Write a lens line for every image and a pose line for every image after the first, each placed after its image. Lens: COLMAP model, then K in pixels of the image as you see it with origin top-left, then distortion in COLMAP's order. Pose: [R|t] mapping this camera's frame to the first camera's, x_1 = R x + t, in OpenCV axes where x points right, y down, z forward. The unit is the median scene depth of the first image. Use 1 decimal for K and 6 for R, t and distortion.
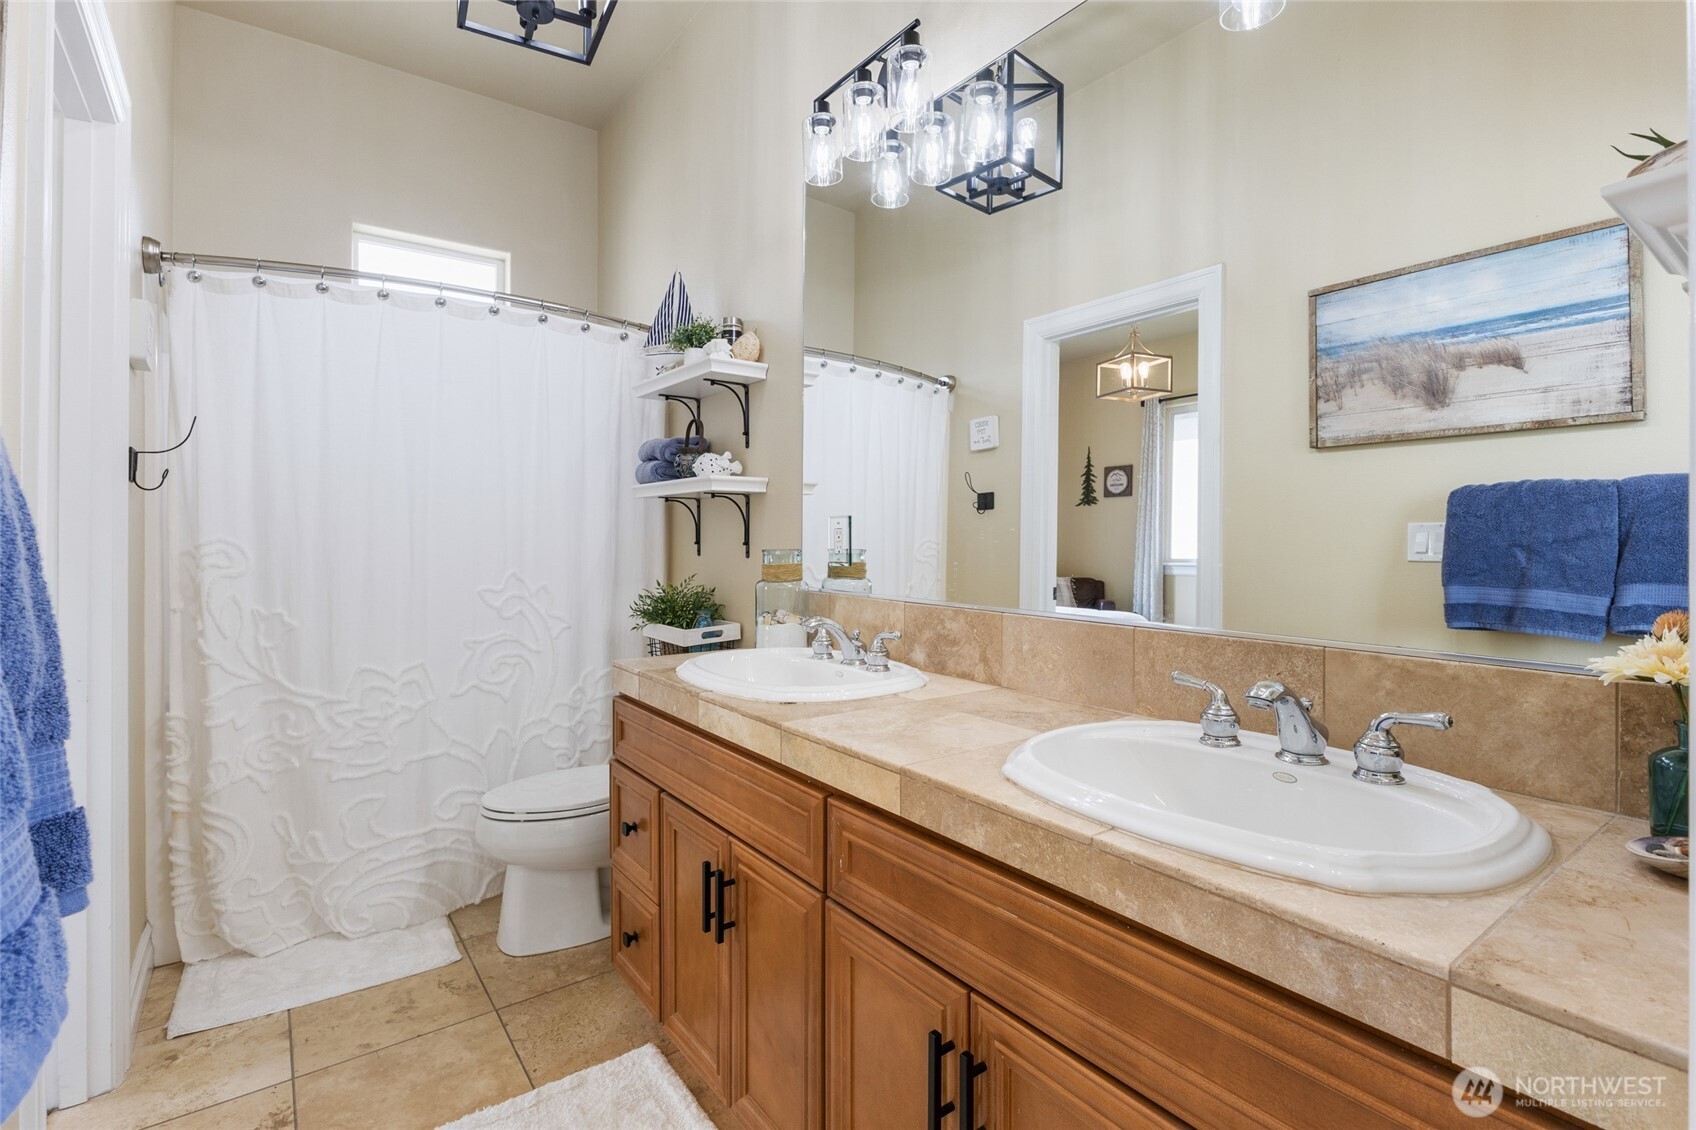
lens RADIAL K [[792.1, 0, 827.9], [0, 792.1, 528.5], [0, 0, 1]] dist [-0.003940, -0.000392]
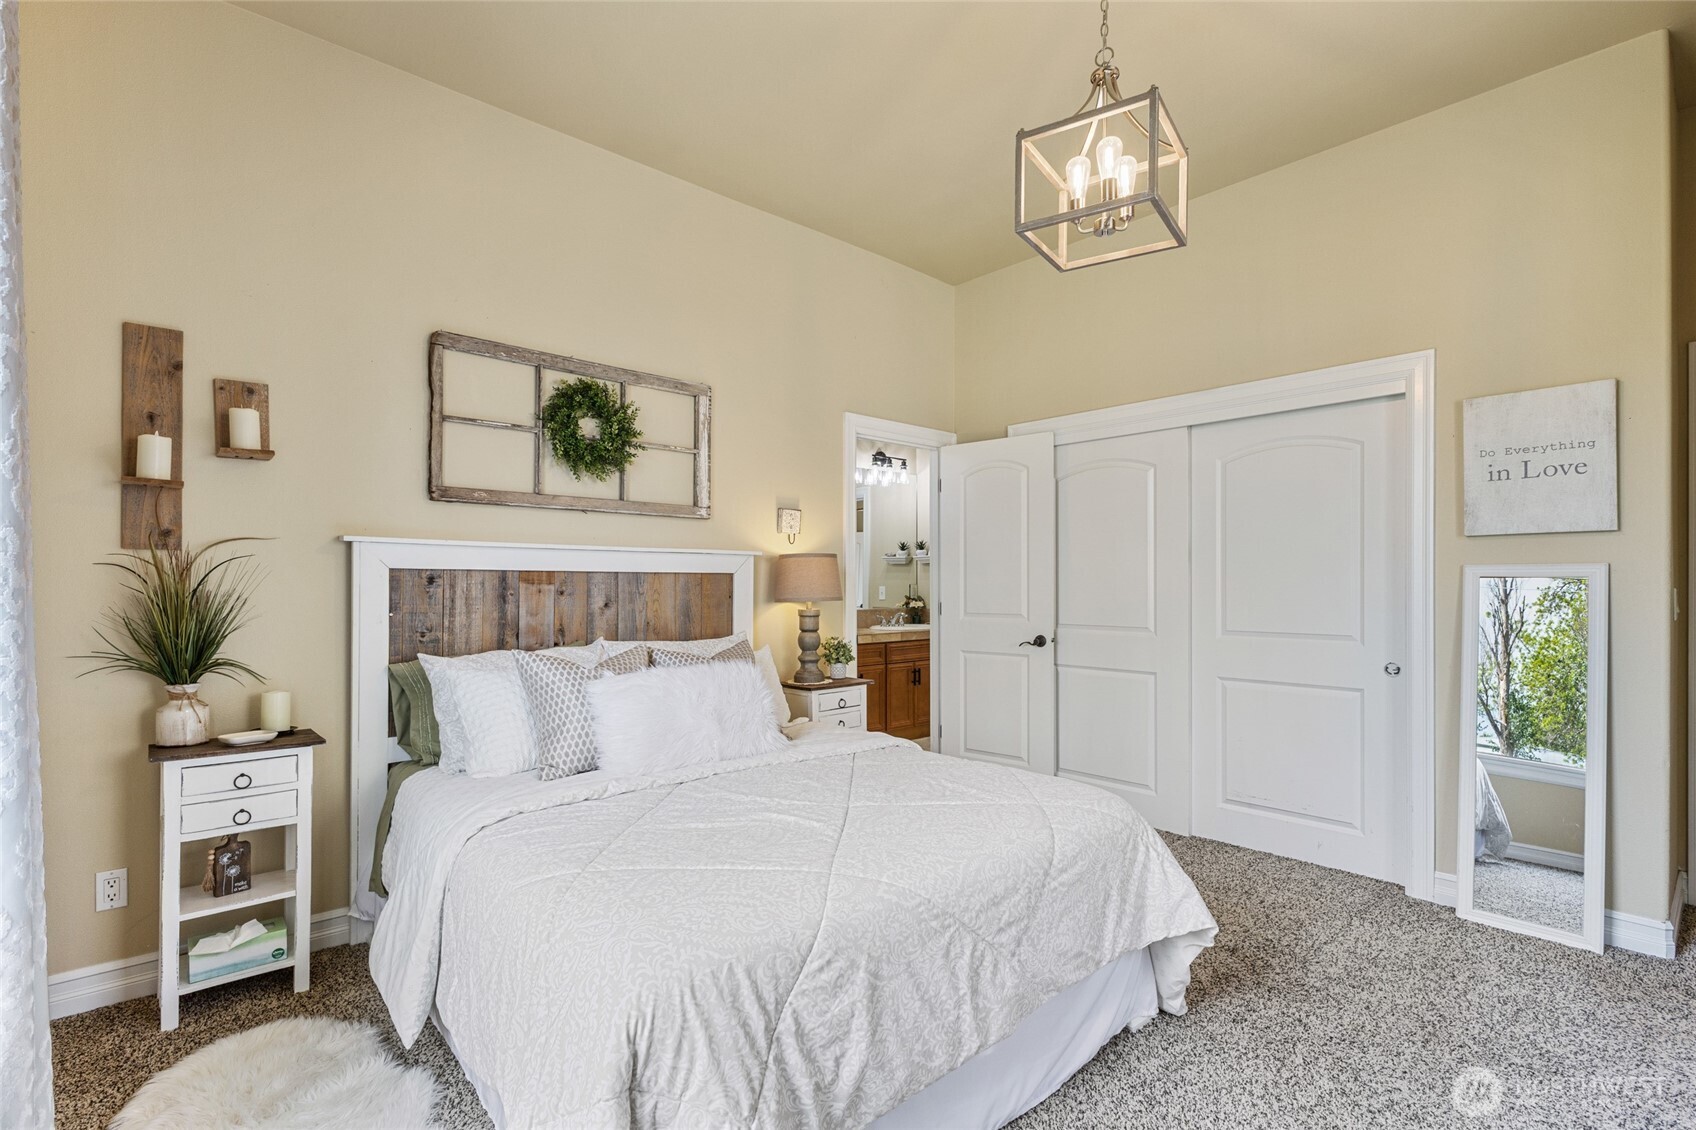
lens RADIAL K [[789.5, 0, 848.3], [0, 789.5, 585.7], [0, 0, 1]] dist [-0.001254, -0.000191]
pose [[-0.107573, 0.004007, 0.994189, -2.753769], [-0.000171, 0.999992, -0.004049, 0.000539], [-0.994197, -0.000605, -0.107572, 1.005827]]
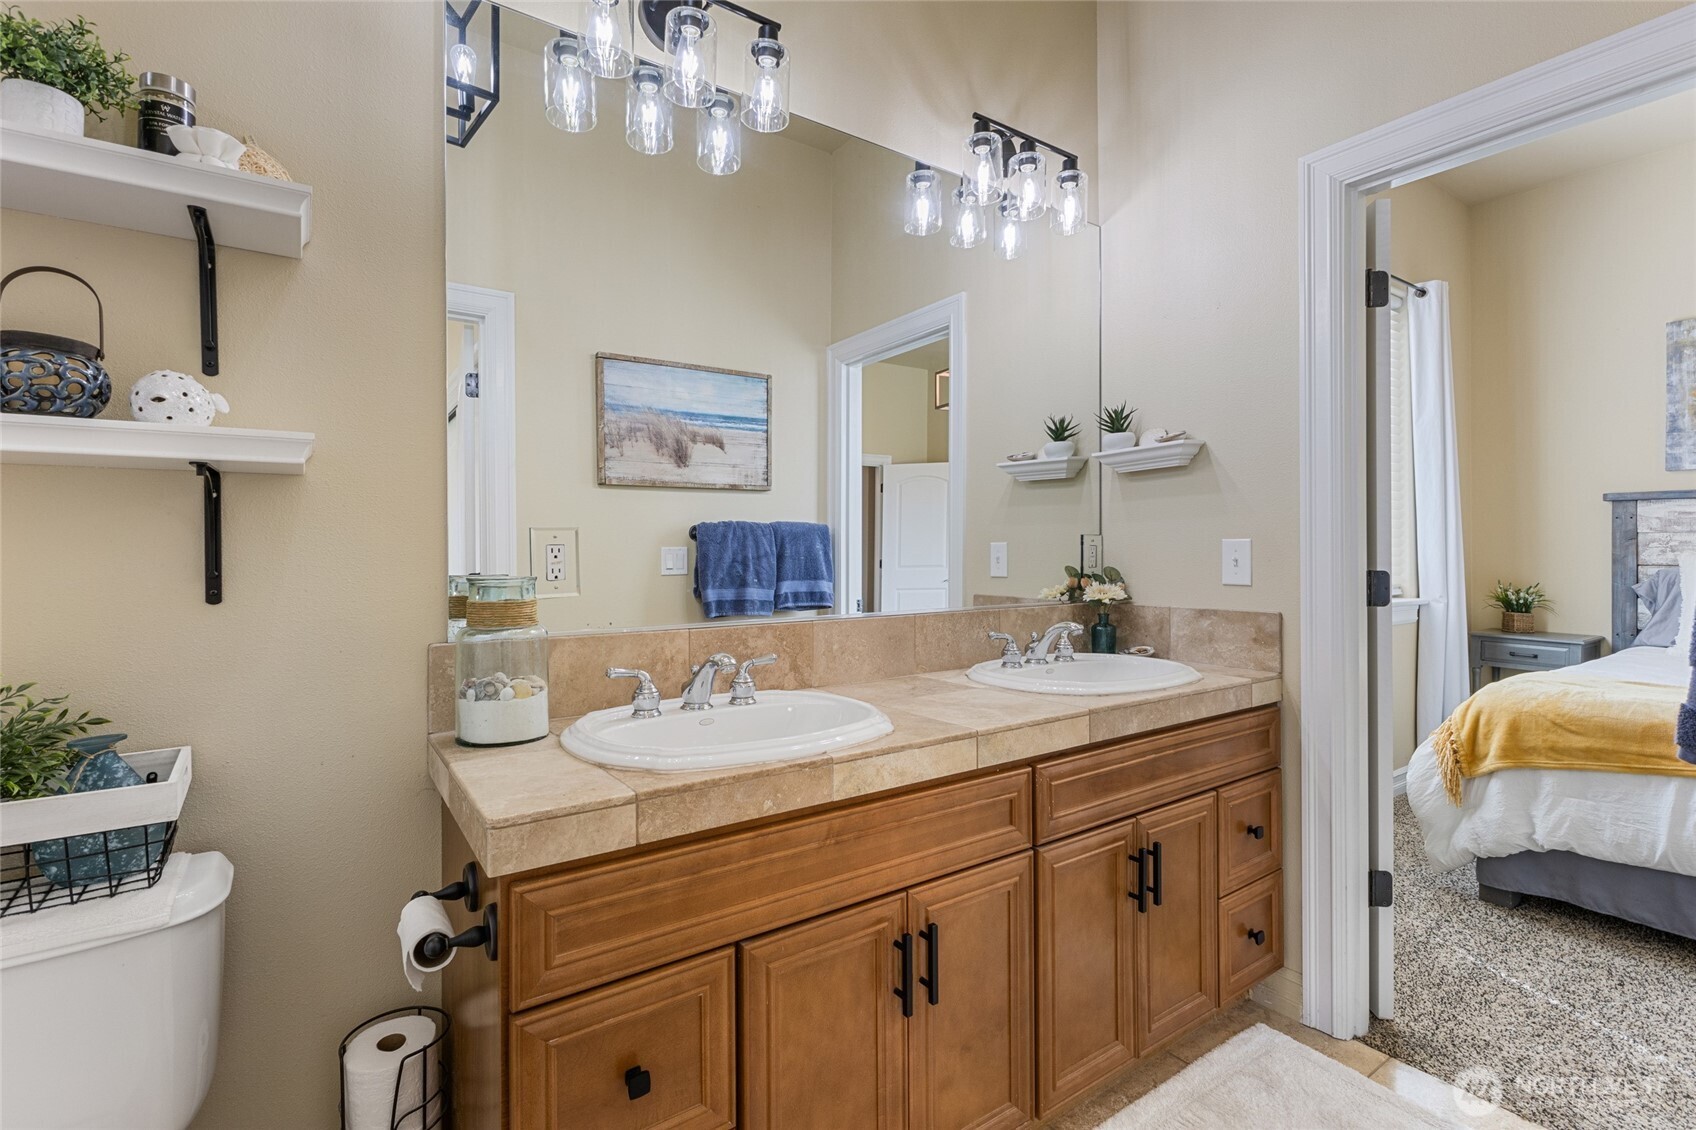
lens RADIAL K [[775.0, 0, 848.0], [0, 775.0, 565.0], [0, 0, 1]] dist [-0.003552, -0.000393]
pose [[0.014964, -0.010538, 0.999833, -0.670513], [0.004641, 0.999934, 0.010470, 0.012811], [-0.999877, 0.004484, 0.015012, 0.724401]]
